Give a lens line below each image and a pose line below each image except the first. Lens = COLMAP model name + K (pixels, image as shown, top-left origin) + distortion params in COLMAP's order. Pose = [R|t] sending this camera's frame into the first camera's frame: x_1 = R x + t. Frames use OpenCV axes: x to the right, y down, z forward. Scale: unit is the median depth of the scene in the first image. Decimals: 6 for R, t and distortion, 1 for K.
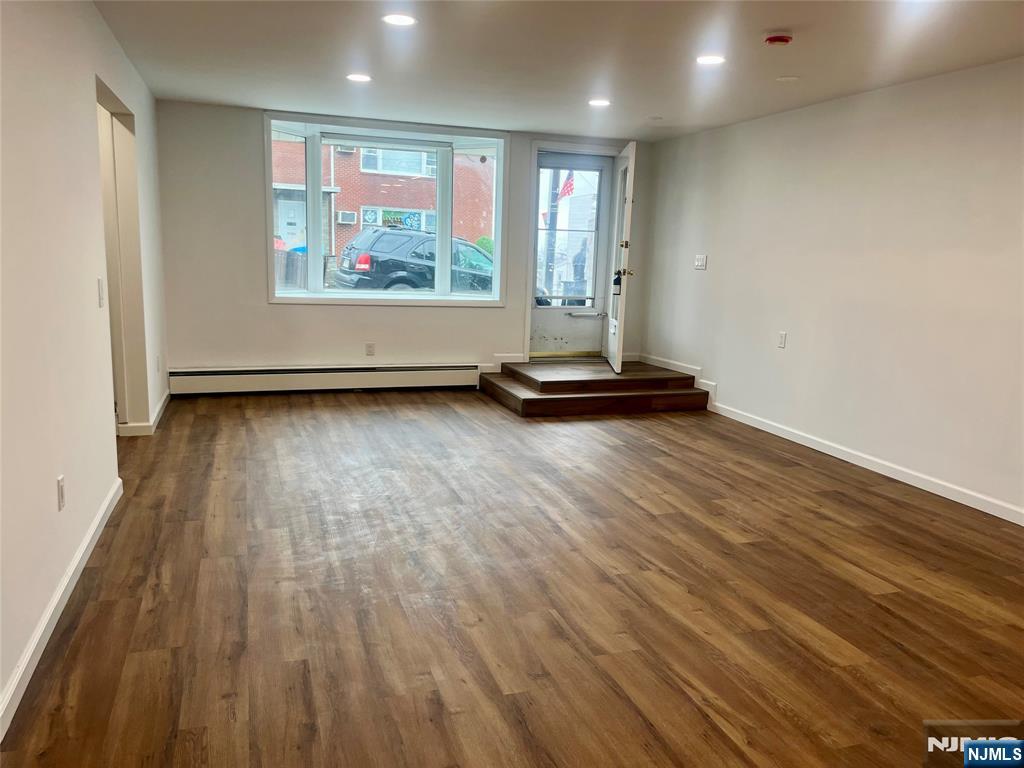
lens RADIAL K [[776.9, 0, 503.5], [0, 776.9, 387.5], [0, 0, 1]] dist [0.050419, -0.052700]
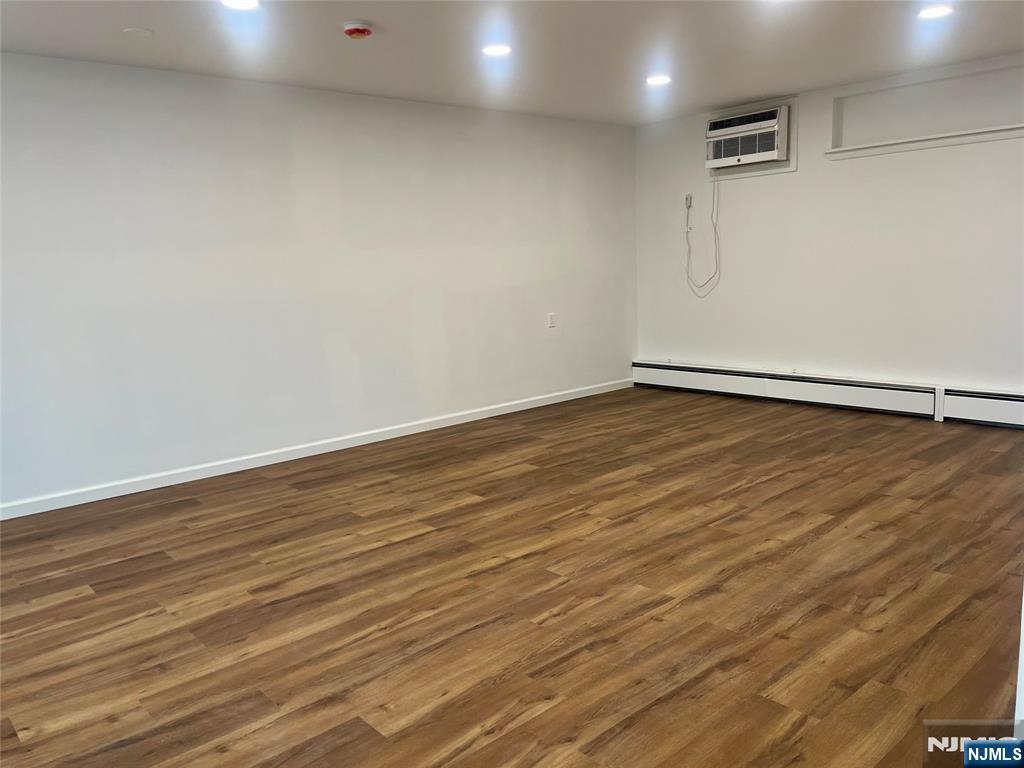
lens RADIAL K [[776.9, 0, 508.6], [0, 776.9, 392.9], [0, 0, 1]] dist [0.050419, -0.052700]
pose [[-0.392848, -0.171905, 0.903393, -0.601516], [0.190090, 0.945976, 0.262671, -0.199744], [-0.899742, 0.274916, -0.338947, 1.118600]]
